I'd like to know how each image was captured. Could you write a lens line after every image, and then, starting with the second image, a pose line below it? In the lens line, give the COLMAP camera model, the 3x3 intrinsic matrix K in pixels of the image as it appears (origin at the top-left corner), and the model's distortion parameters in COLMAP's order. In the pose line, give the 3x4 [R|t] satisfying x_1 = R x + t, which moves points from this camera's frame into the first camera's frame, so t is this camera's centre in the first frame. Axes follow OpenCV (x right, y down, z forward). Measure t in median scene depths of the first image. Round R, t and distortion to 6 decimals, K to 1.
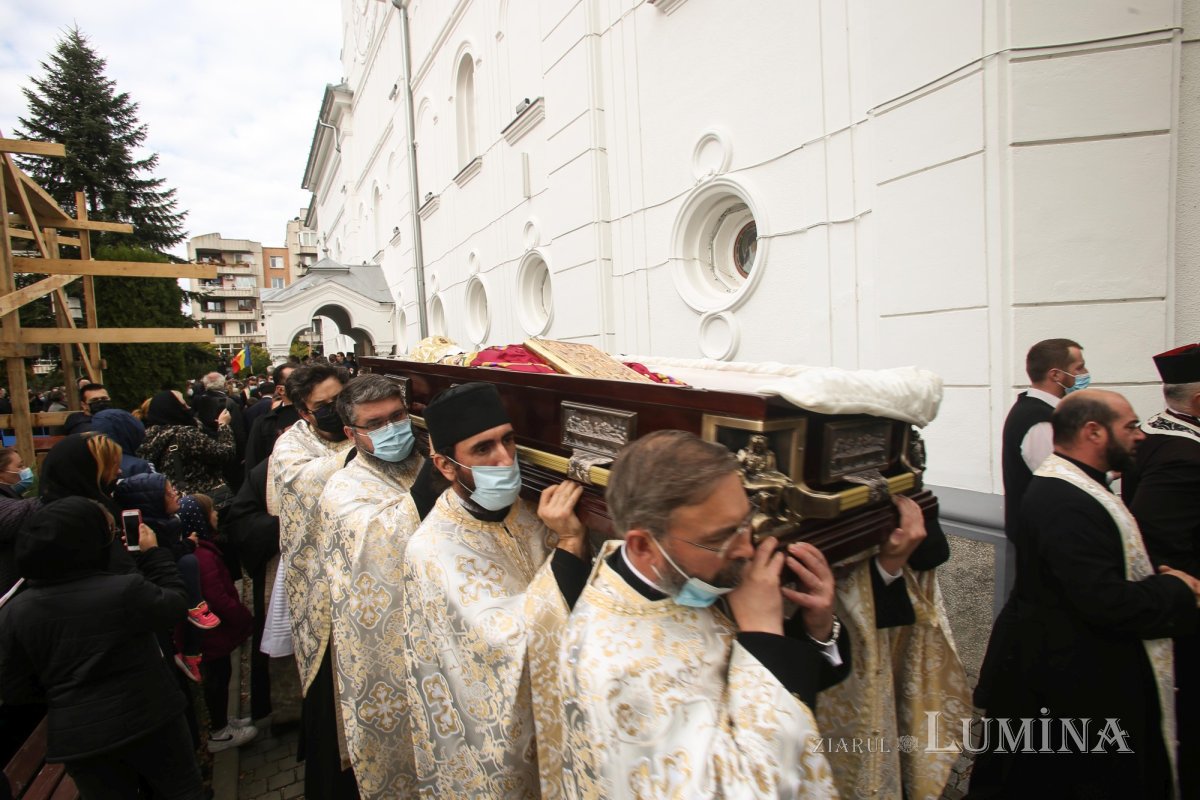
lens RADIAL K [[587.6, 0, 600.0], [0, 587.6, 400.0], [0, 0, 1]] dist [-0.069236, 0.031250]
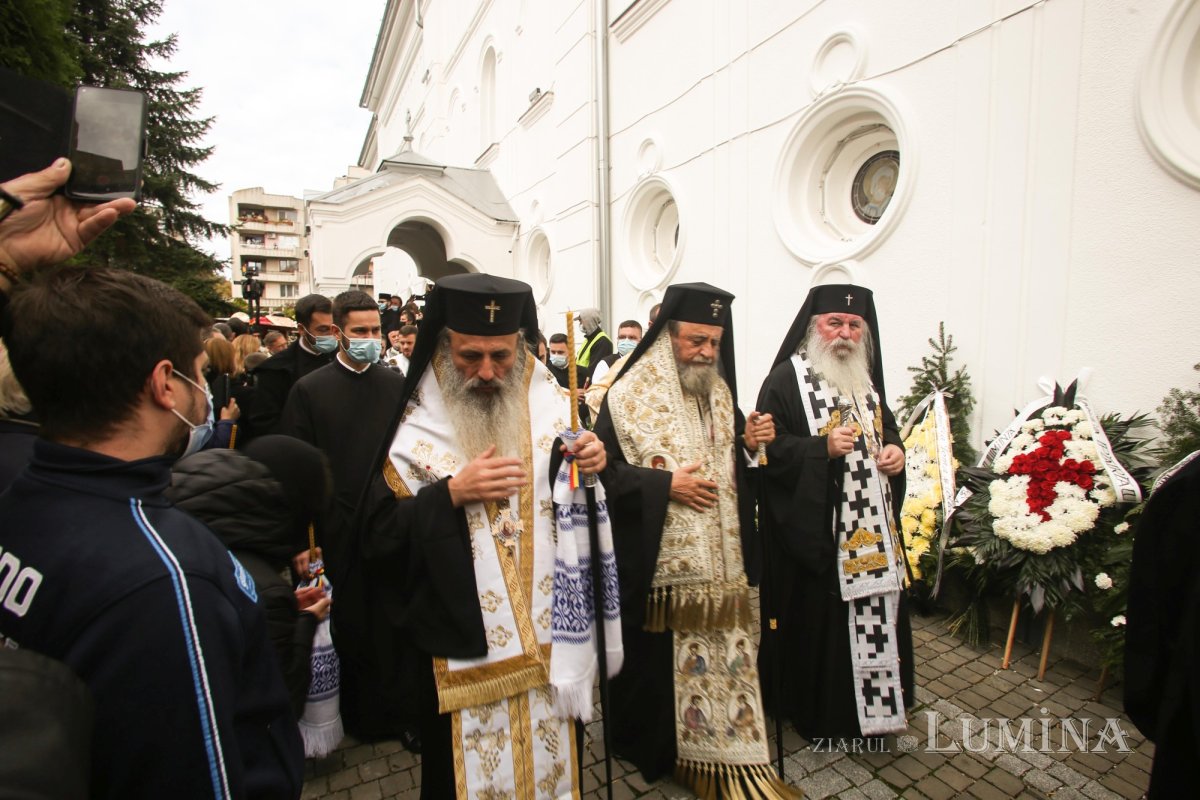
lens RADIAL K [[587.6, 0, 600.0], [0, 587.6, 400.0], [0, 0, 1]] dist [-0.069236, 0.031250]
pose [[0.997369, 0.051034, -0.051489, -0.153492], [-0.049587, 0.998349, 0.028998, -0.000990], [0.052884, -0.026368, 0.998252, 0.260305]]
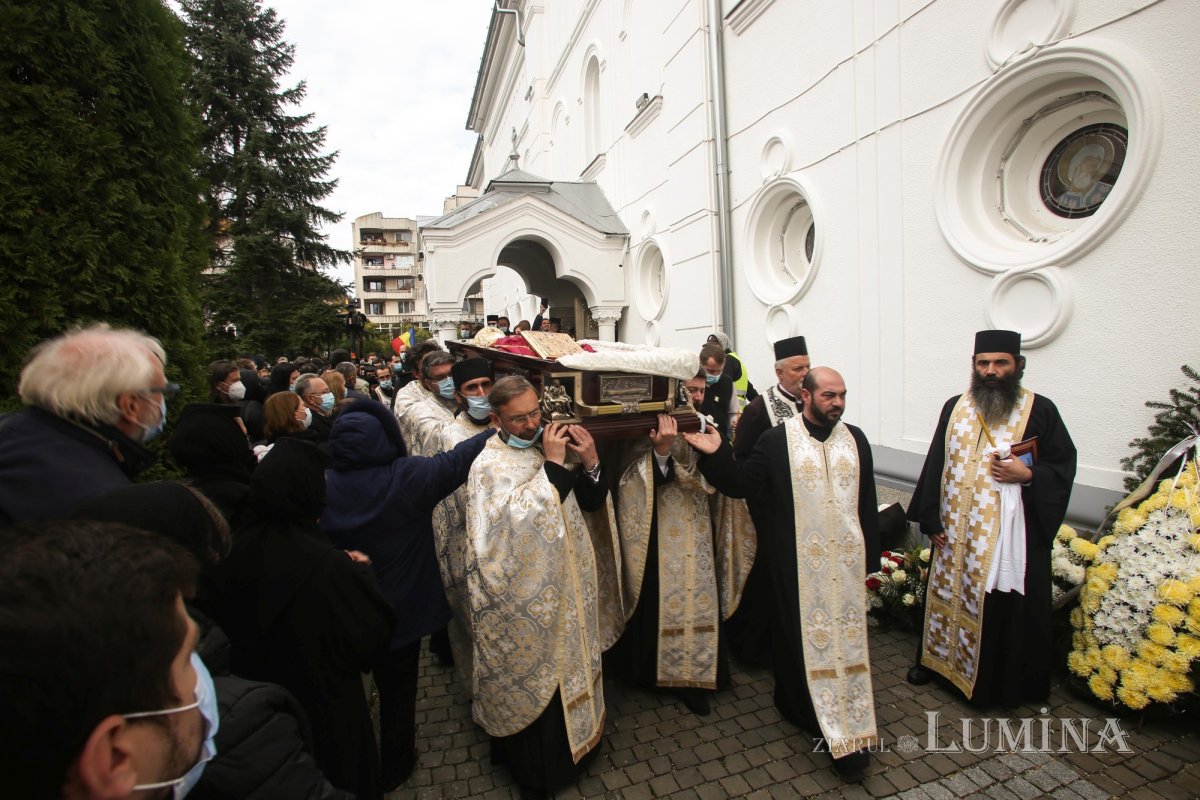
lens RADIAL K [[589.6, 0, 600.0], [0, 589.6, 400.0], [0, 0, 1]] dist [-0.084690, 0.045147]
pose [[0.973508, 0.030492, -0.226610, -0.164116], [-0.024417, 0.999265, 0.029567, -0.011071], [0.227345, -0.023250, 0.973537, 0.279805]]
